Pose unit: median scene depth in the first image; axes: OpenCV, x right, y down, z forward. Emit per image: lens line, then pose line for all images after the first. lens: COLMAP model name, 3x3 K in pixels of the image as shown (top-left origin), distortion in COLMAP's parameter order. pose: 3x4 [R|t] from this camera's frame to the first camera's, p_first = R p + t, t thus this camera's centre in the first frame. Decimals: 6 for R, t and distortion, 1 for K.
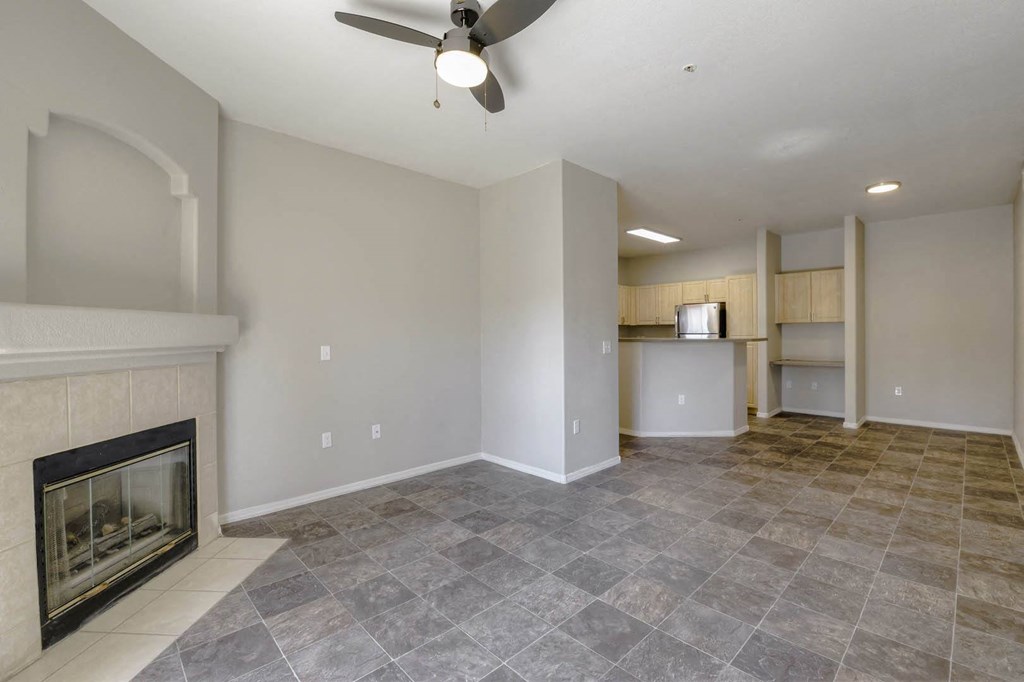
lens RADIAL K [[451.9, 0, 512.0], [0, 451.9, 341.0], [0, 0, 1]] dist [-0.021954, 0.000120]
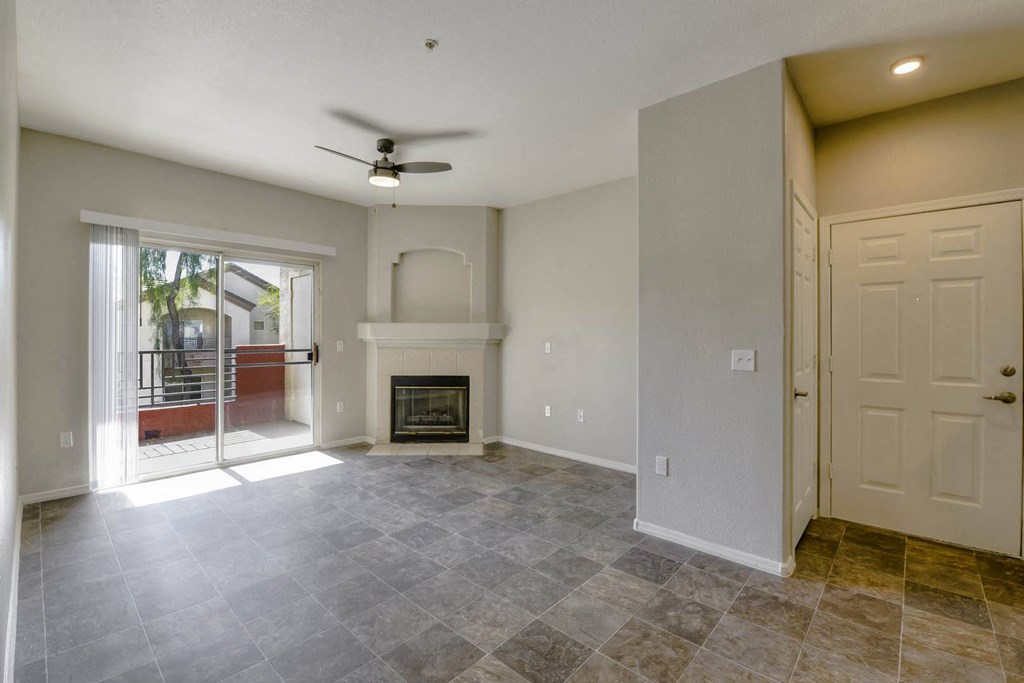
lens RADIAL K [[451.9, 0, 512.0], [0, 451.9, 341.5], [0, 0, 1]] dist [-0.021954, 0.000120]
pose [[0.054602, 0.028080, -0.998113, 1.230601], [-0.024314, 0.999345, 0.026785, -0.035453], [0.998212, 0.022805, 0.055249, 1.035132]]
